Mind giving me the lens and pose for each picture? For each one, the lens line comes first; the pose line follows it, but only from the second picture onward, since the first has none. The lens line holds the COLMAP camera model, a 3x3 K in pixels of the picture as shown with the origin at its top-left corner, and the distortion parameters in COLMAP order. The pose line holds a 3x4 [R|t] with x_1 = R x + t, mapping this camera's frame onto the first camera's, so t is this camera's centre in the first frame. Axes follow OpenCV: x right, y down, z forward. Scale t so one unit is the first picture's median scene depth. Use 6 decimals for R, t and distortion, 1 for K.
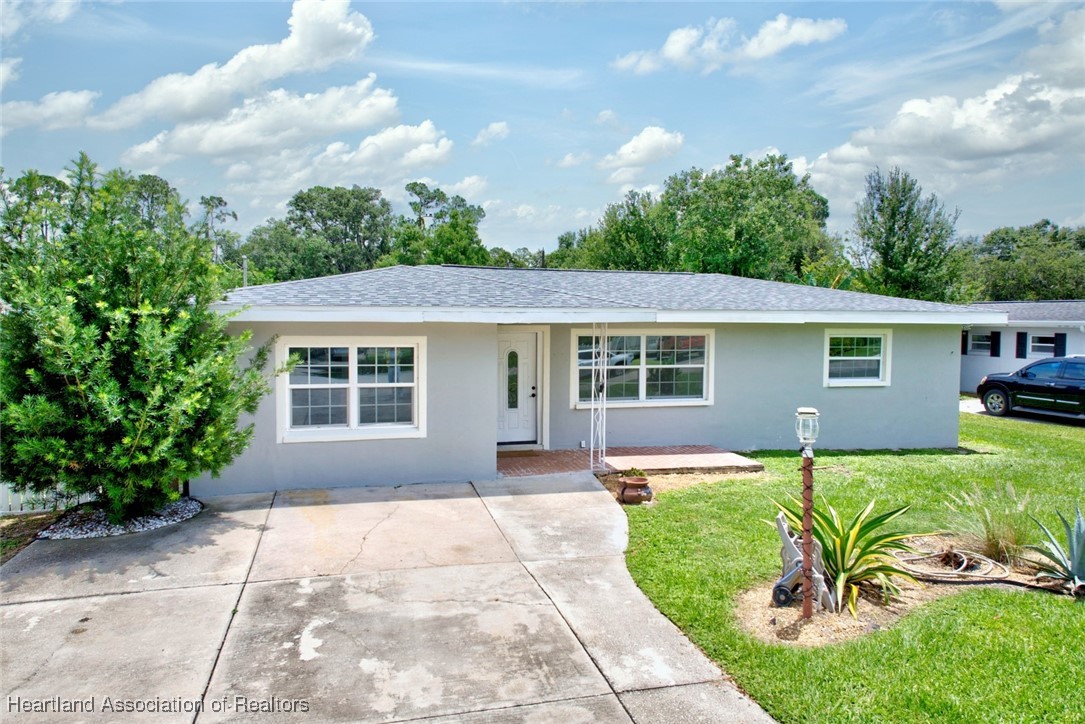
lens RADIAL K [[722.5, 0, 542.5], [0, 722.5, 362.0], [0, 0, 1]] dist [0.067974, -0.035810]
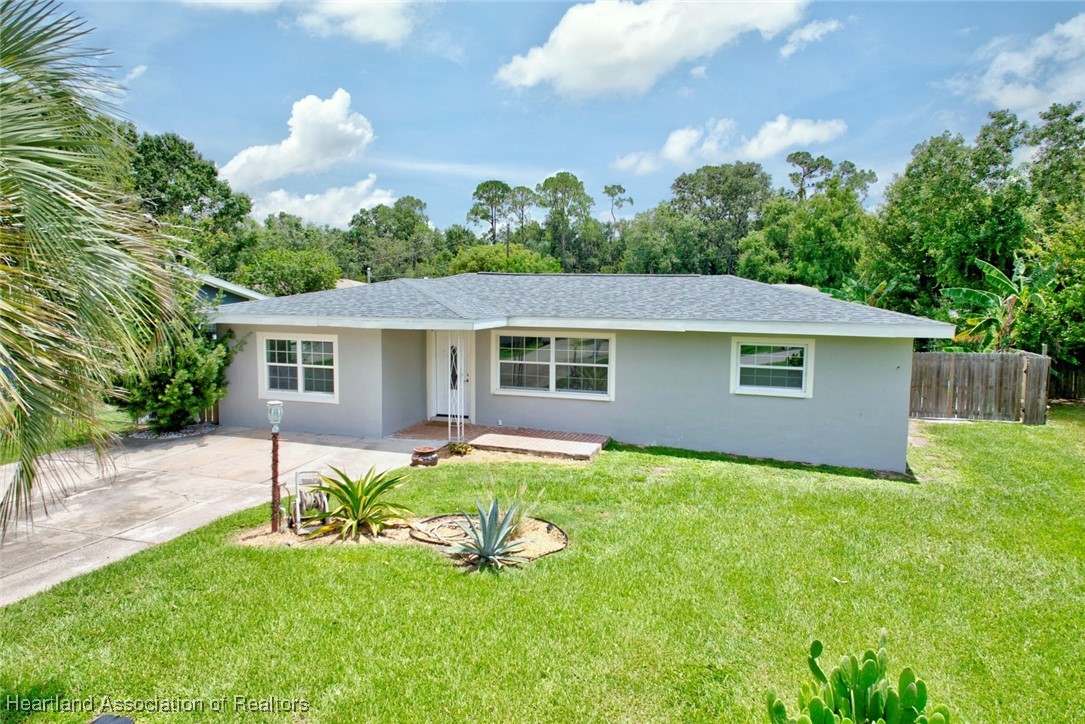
lens RADIAL K [[722.5, 0, 542.5], [0, 722.5, 362.0], [0, 0, 1]] dist [0.067974, -0.035810]
pose [[0.828877, 0.059583, -0.556248, 0.766693], [-0.037097, 0.997978, 0.051621, -0.054905], [0.558199, -0.022153, 0.829411, 0.012372]]
